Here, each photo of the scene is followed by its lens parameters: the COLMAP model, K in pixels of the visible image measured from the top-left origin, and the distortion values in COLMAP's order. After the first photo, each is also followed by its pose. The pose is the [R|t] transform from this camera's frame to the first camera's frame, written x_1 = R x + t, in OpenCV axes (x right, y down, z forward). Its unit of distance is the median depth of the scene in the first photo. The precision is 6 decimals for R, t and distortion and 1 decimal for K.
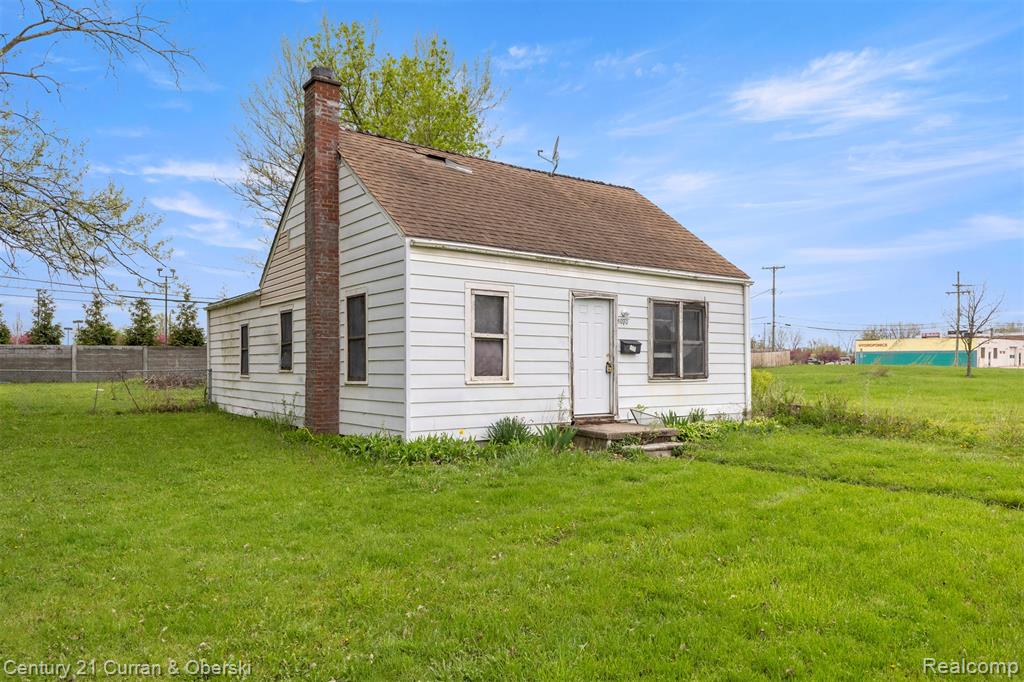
lens RADIAL K [[719.5, 0, 517.0], [0, 719.5, 364.7], [0, 0, 1]] dist [0.010242, 0.001446]
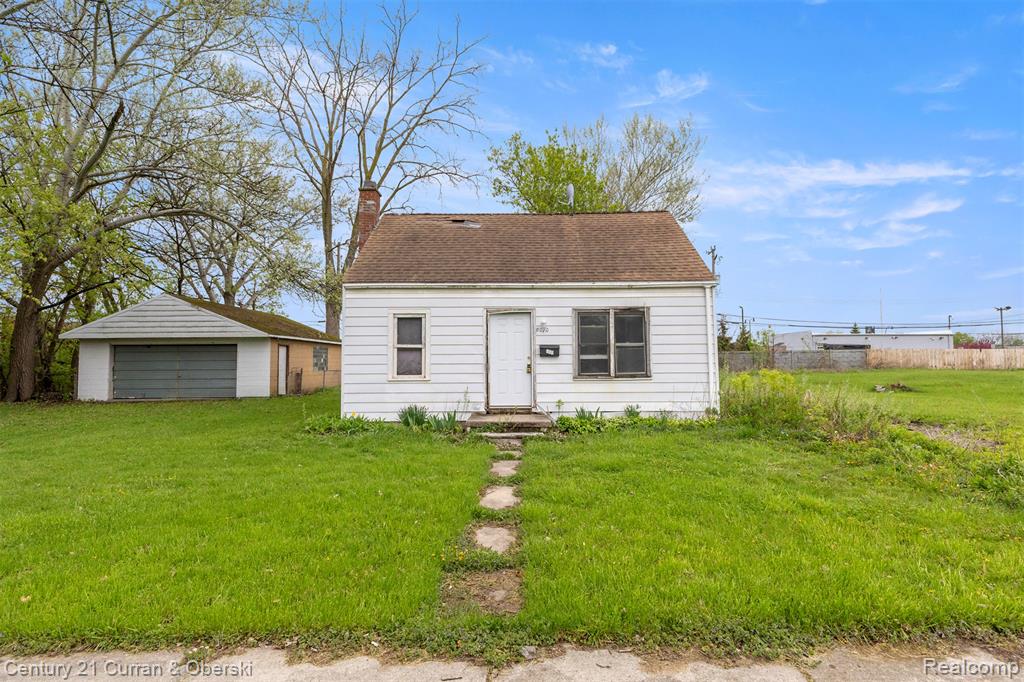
lens RADIAL K [[517.6, 0, 512.9], [0, 517.6, 342.4], [0, 0, 1]] dist [0.016393, 0.000128]
pose [[0.796313, -0.035445, -0.603845, 0.626193], [0.010020, 0.998918, -0.045422, -0.000090], [0.604802, 0.030120, 0.795806, 0.279196]]
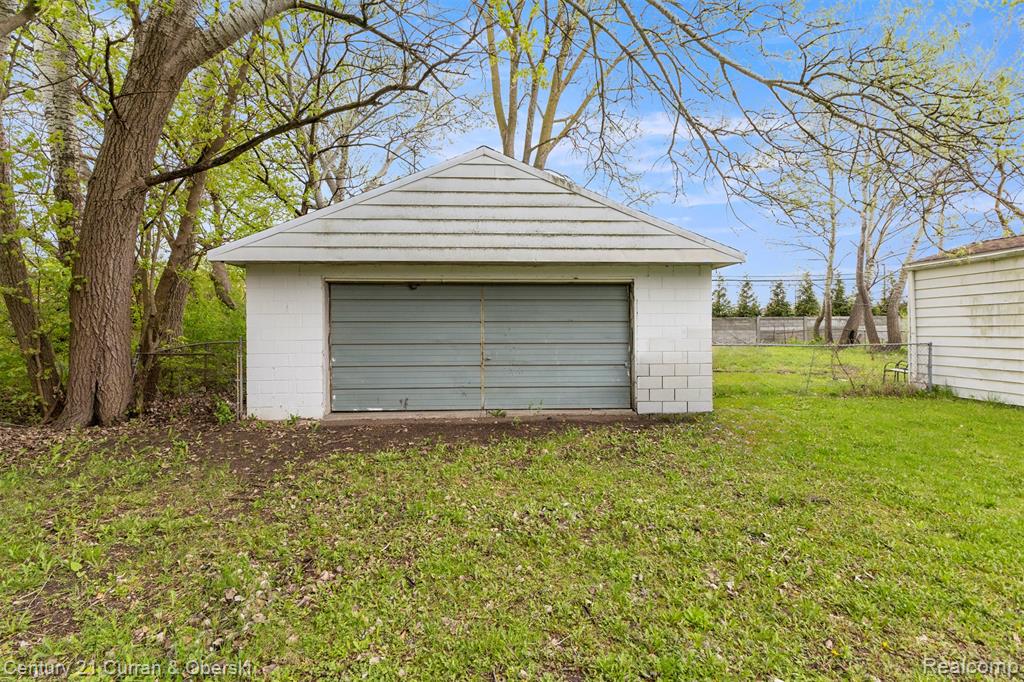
lens RADIAL K [[504.6, 0, 510.8], [0, 504.6, 334.3], [0, 0, 1]] dist [0.005553, 0.000291]
pose [[0.841121, -0.002237, -0.540842, -0.761954], [0.006303, 0.999964, 0.005667, -0.013592], [0.540810, -0.008176, 0.841105, 0.406088]]
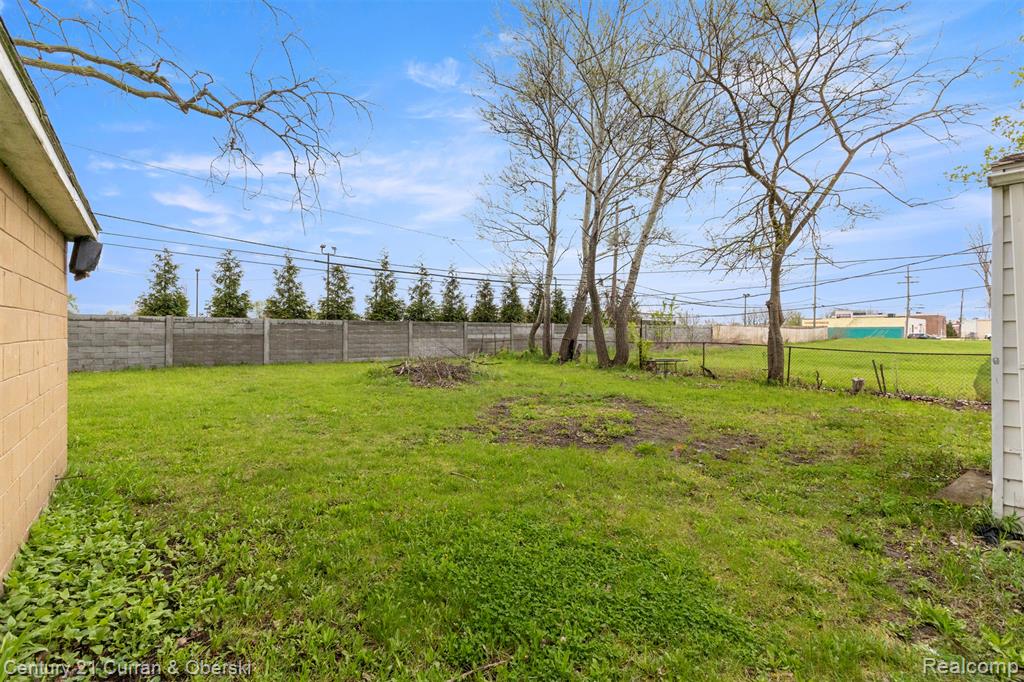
lens RADIAL K [[460.1, 0, 508.5], [0, 460.1, 336.9], [0, 0, 1]] dist [0.001706, 0.000005]
pose [[0.999472, 0.003239, 0.032335, -0.967178], [-0.003420, 0.999979, 0.005553, -0.027469], [-0.032316, -0.005661, 0.999462, 1.282046]]
